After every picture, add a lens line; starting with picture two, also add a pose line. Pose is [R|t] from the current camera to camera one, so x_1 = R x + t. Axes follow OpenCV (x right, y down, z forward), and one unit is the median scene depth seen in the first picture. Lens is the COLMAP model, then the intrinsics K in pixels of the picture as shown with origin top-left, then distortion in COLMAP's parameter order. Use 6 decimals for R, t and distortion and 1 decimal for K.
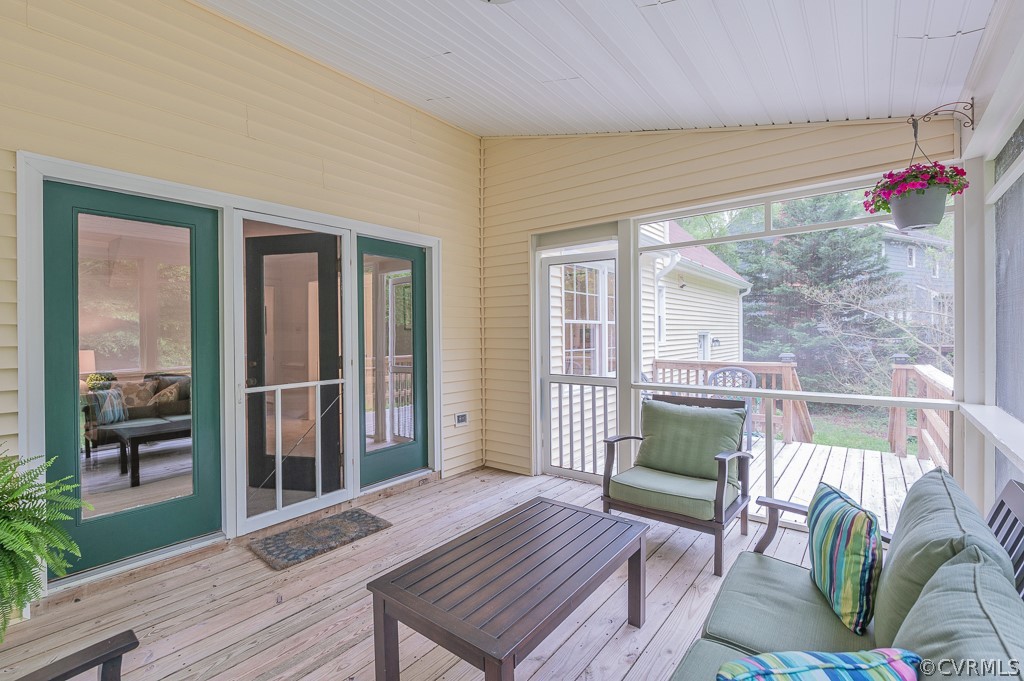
lens RADIAL K [[456.1, 0, 508.3], [0, 456.1, 341.3], [0, 0, 1]] dist [-0.003346, -0.001927]
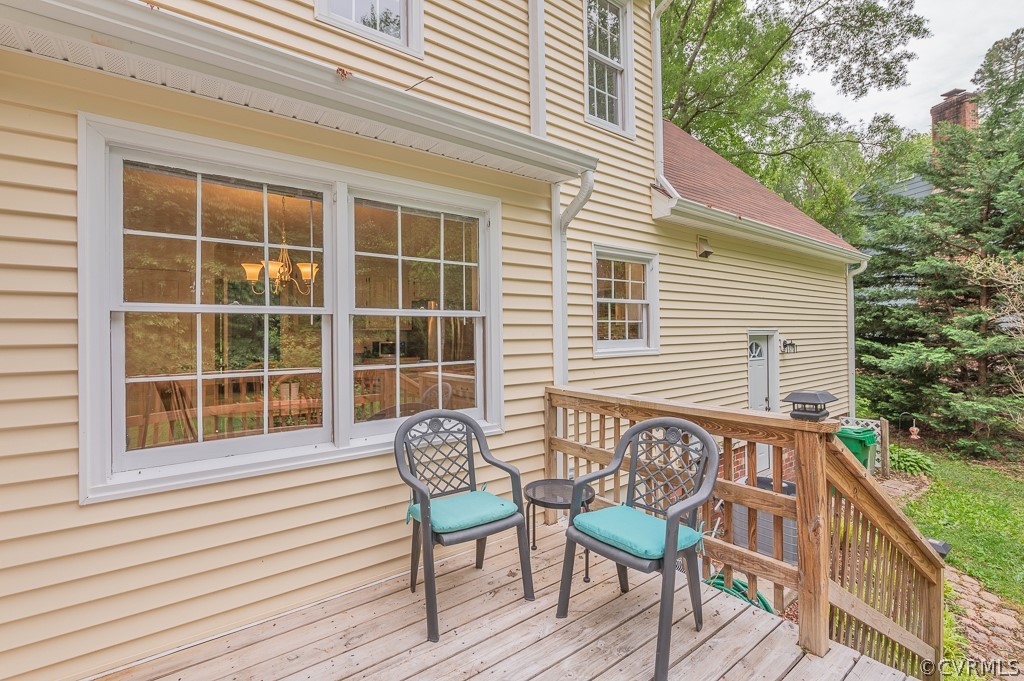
lens RADIAL K [[456.1, 0, 509.0], [0, 456.1, 333.1], [0, 0, 1]] dist [-0.003346, -0.001927]
pose [[0.969726, -0.003494, -0.244170, 0.215633], [-0.000718, 0.999853, -0.017158, -0.005353], [0.244194, 0.016814, 0.969581, 0.276517]]
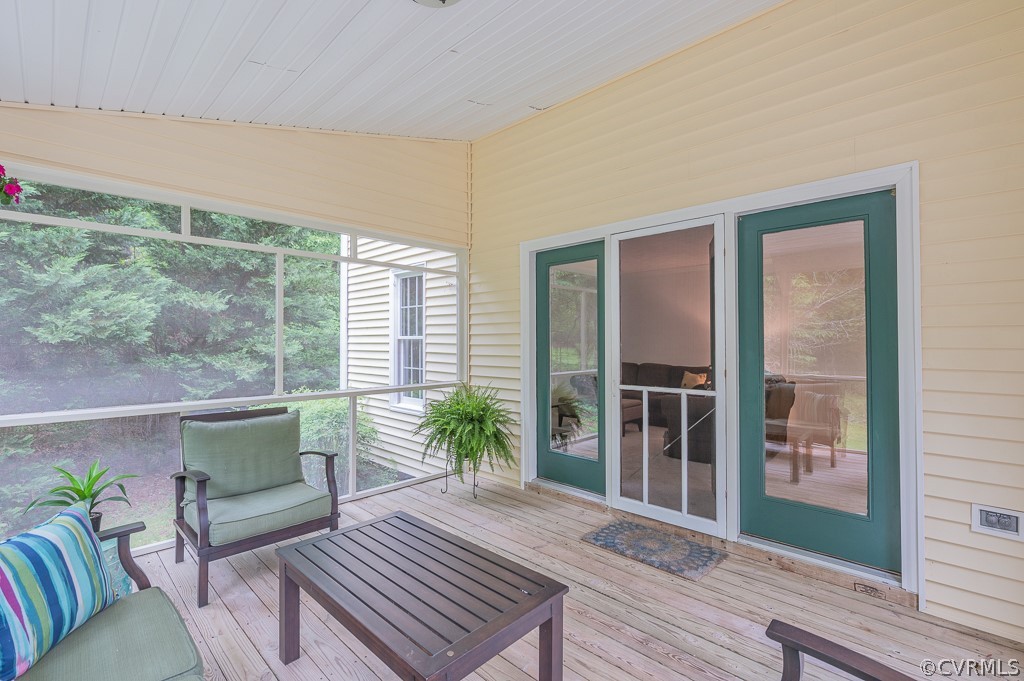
lens RADIAL K [[456.1, 0, 505.5], [0, 456.1, 340.5], [0, 0, 1]] dist [-0.003346, -0.001927]
pose [[-0.114726, 0.014335, -0.993294, 0.520674], [-0.000732, 0.999894, 0.014515, -0.027212], [0.993397, 0.002392, -0.114703, 0.696567]]
